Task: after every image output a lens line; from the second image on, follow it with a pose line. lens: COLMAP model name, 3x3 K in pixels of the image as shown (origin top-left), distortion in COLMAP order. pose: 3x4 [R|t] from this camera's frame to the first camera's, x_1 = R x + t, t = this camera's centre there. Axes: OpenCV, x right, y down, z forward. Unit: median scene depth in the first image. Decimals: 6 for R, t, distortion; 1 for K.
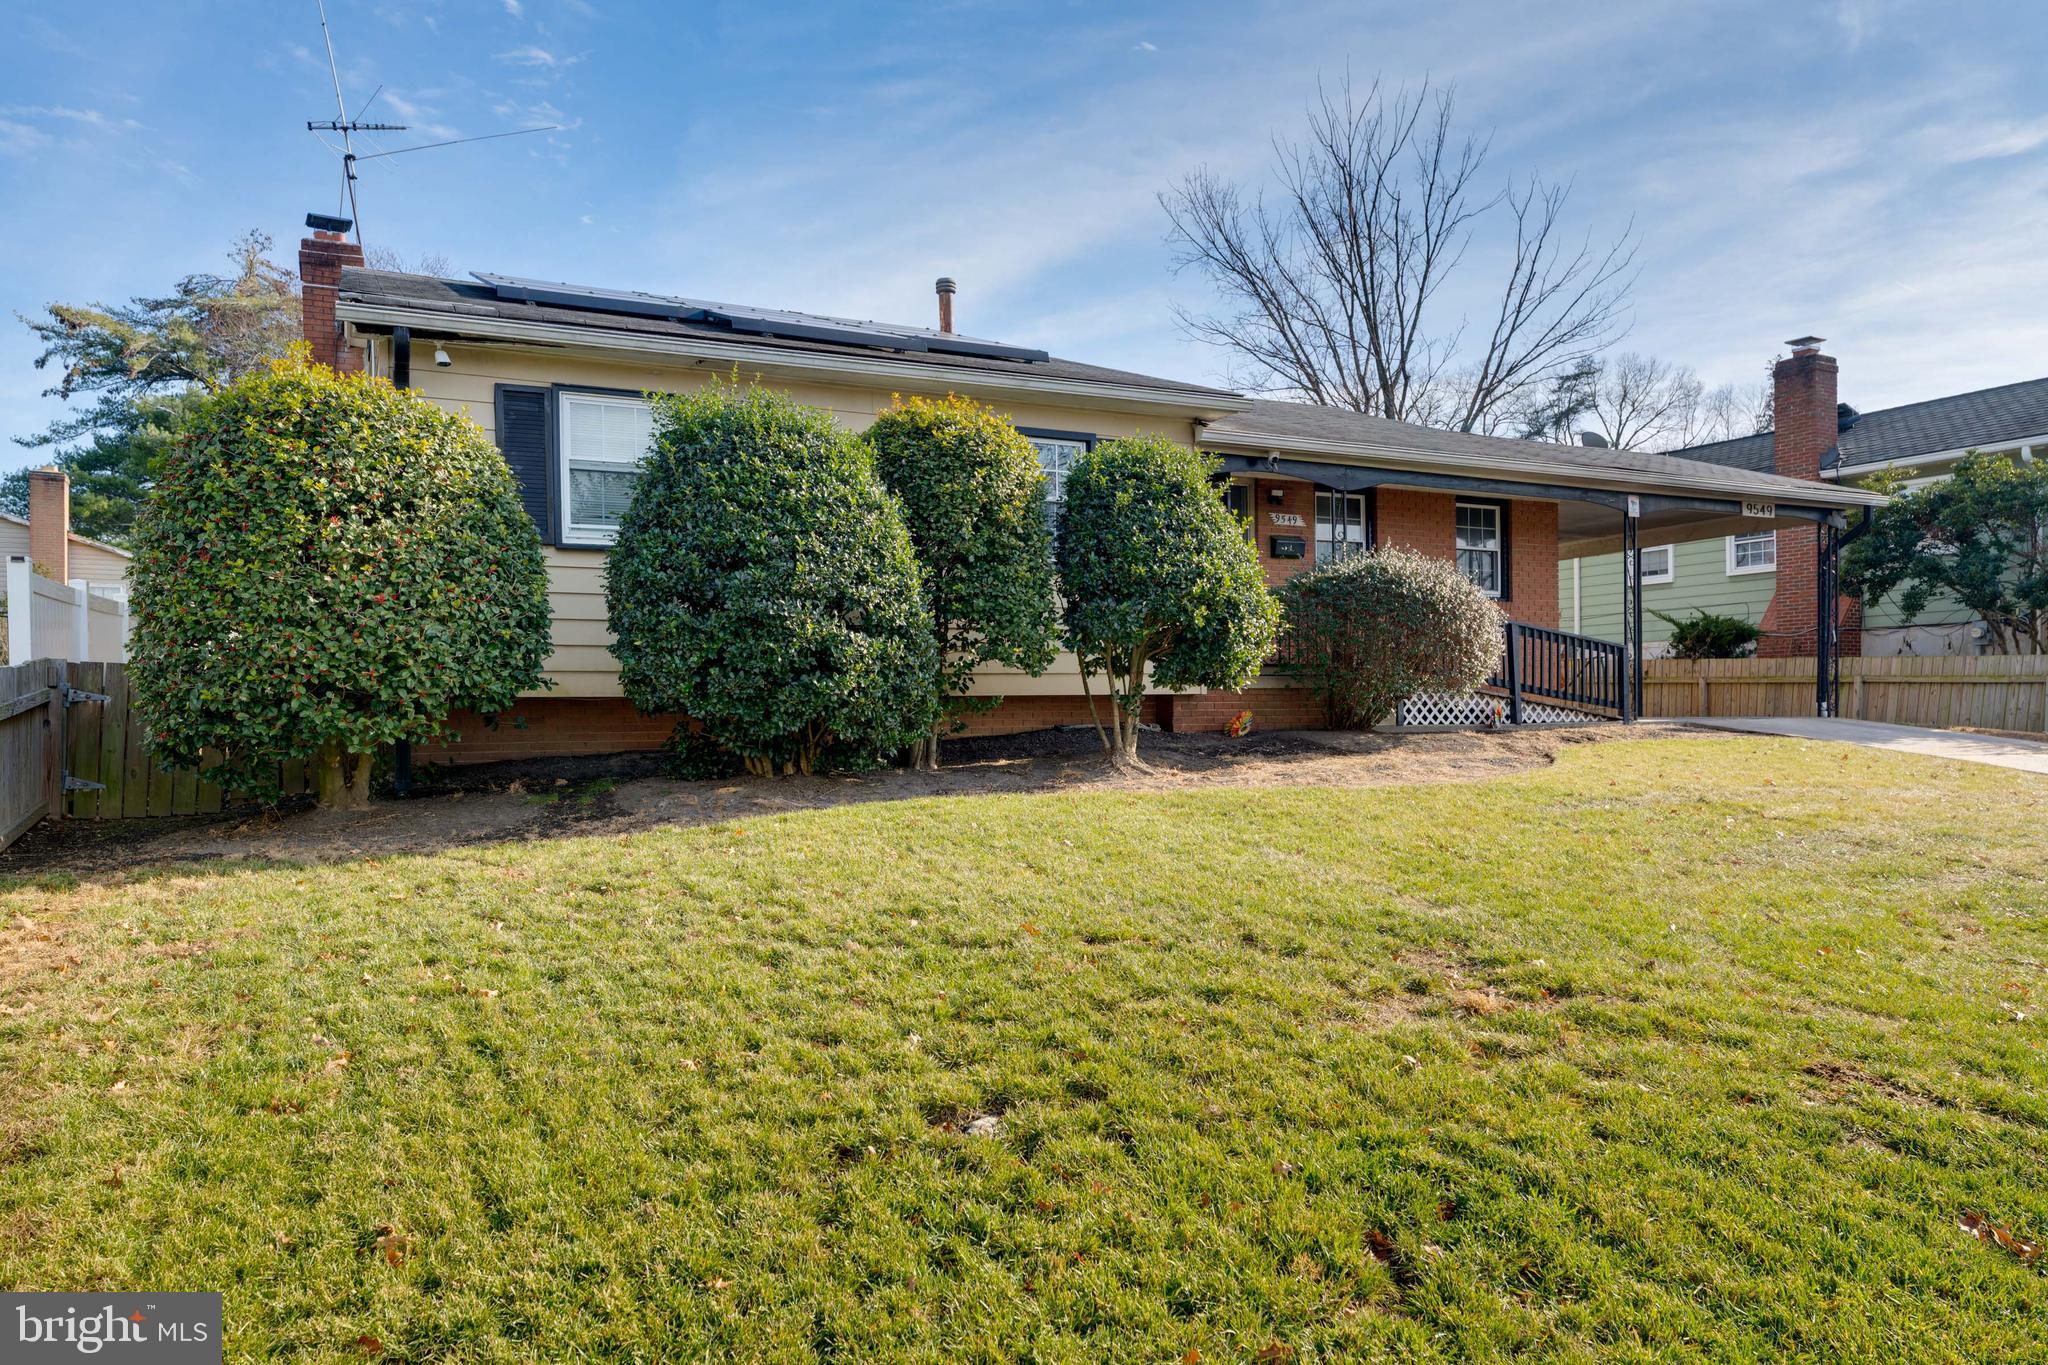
lens RADIAL K [[1264.7, 0, 1025.5], [0, 1264.7, 725.2], [0, 0, 1]] dist [0.001122, -0.000125]
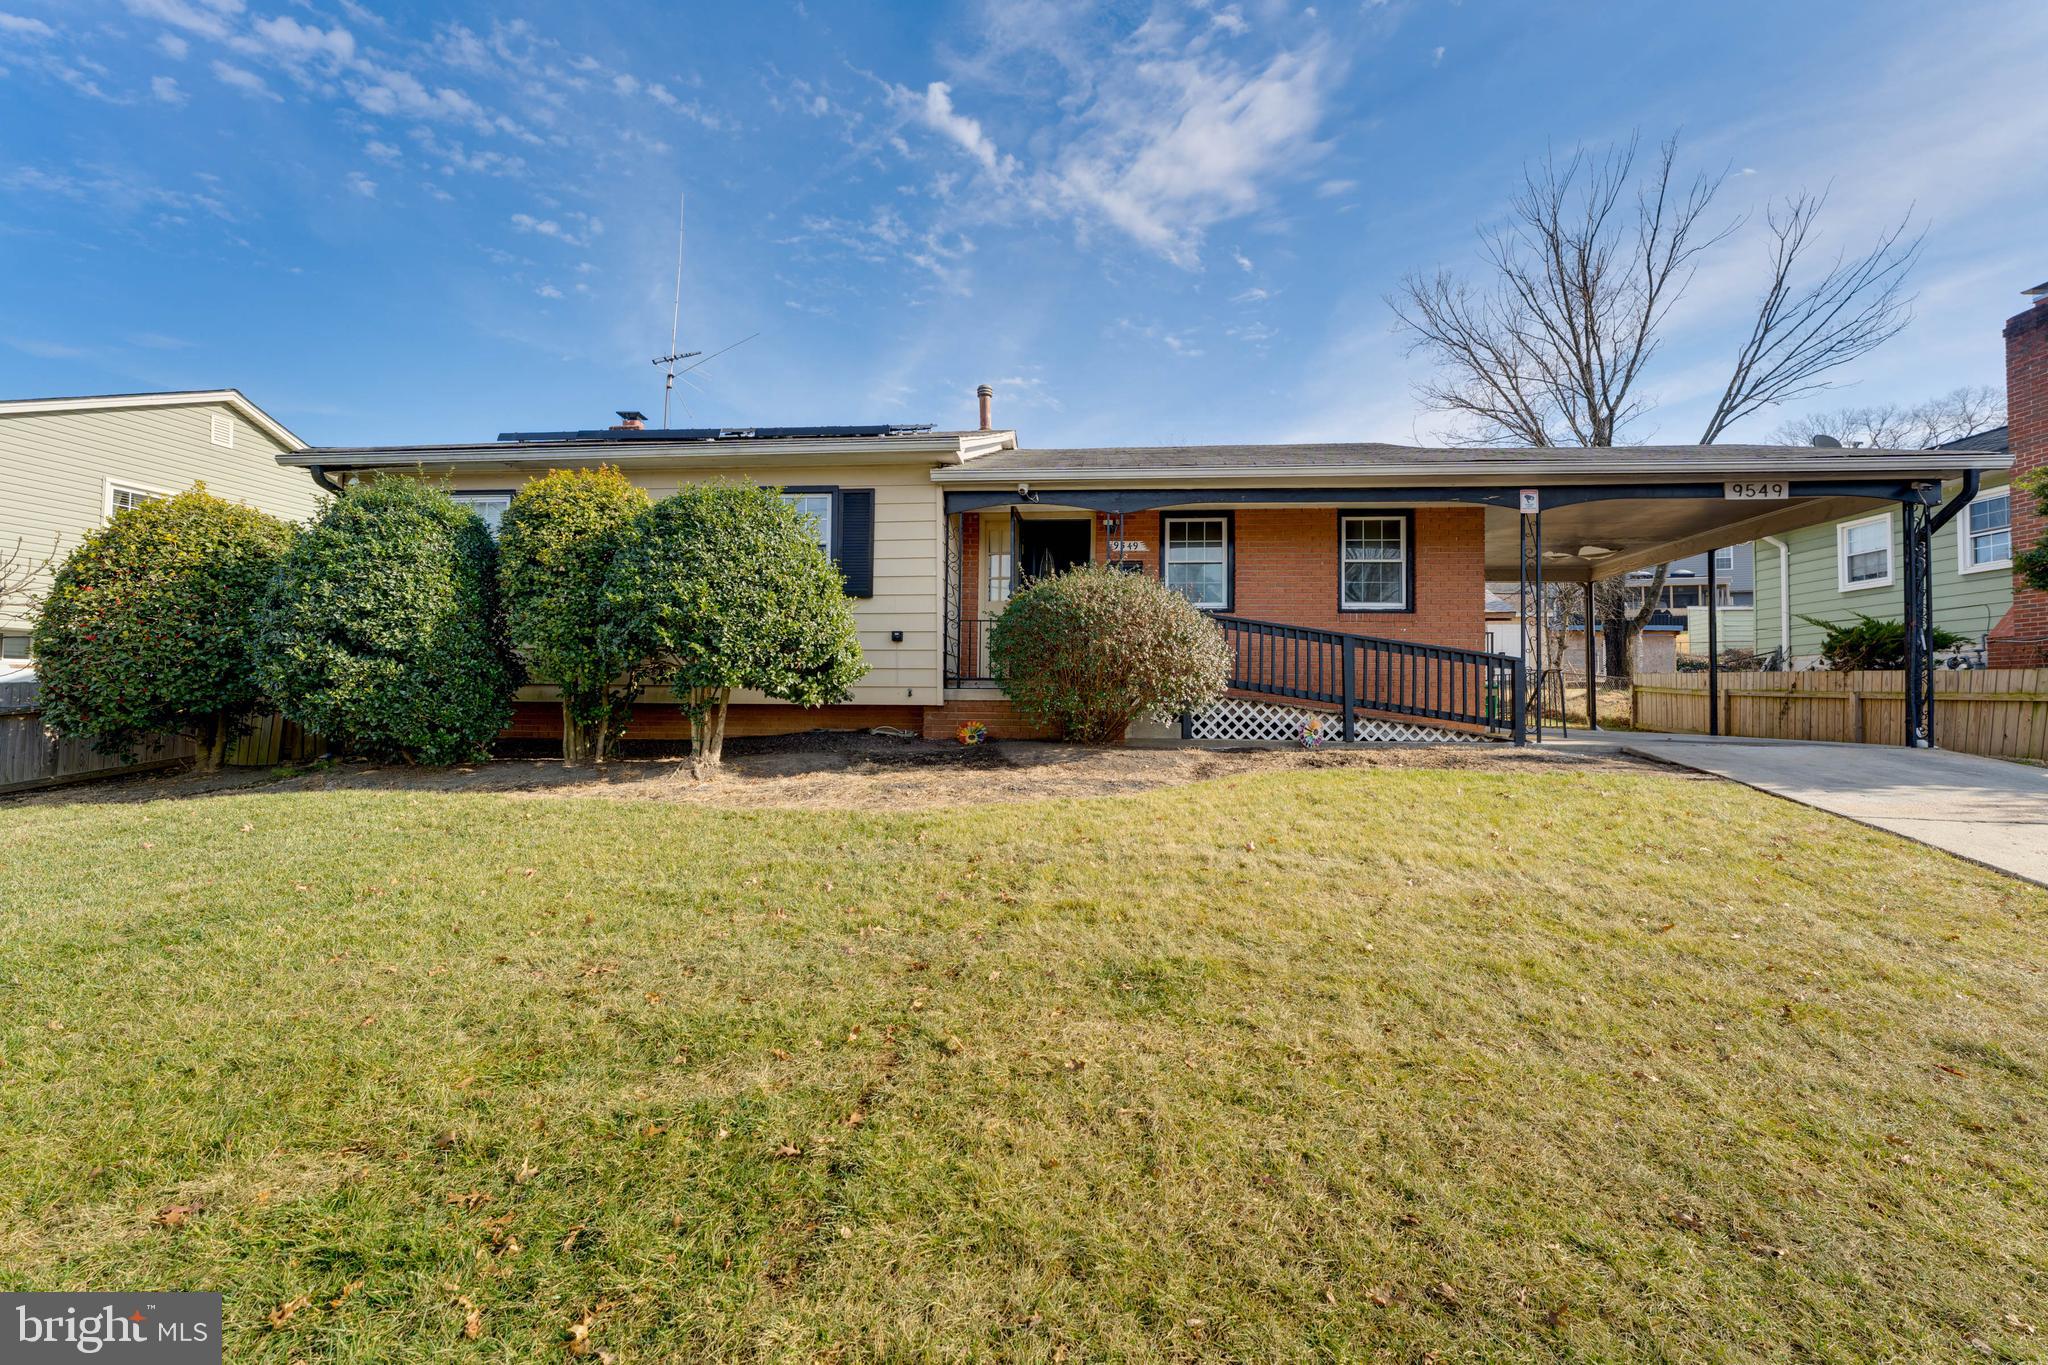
lens RADIAL K [[819.2, 0, 1024.0], [0, 819.2, 682.5], [0, 0, 1]] dist [0.000585, 0.000061]
pose [[0.868167, 0.005079, -0.496247, 0.464768], [-0.023661, 0.999234, -0.031168, -0.019525], [0.495708, 0.038801, 0.867622, 0.332585]]
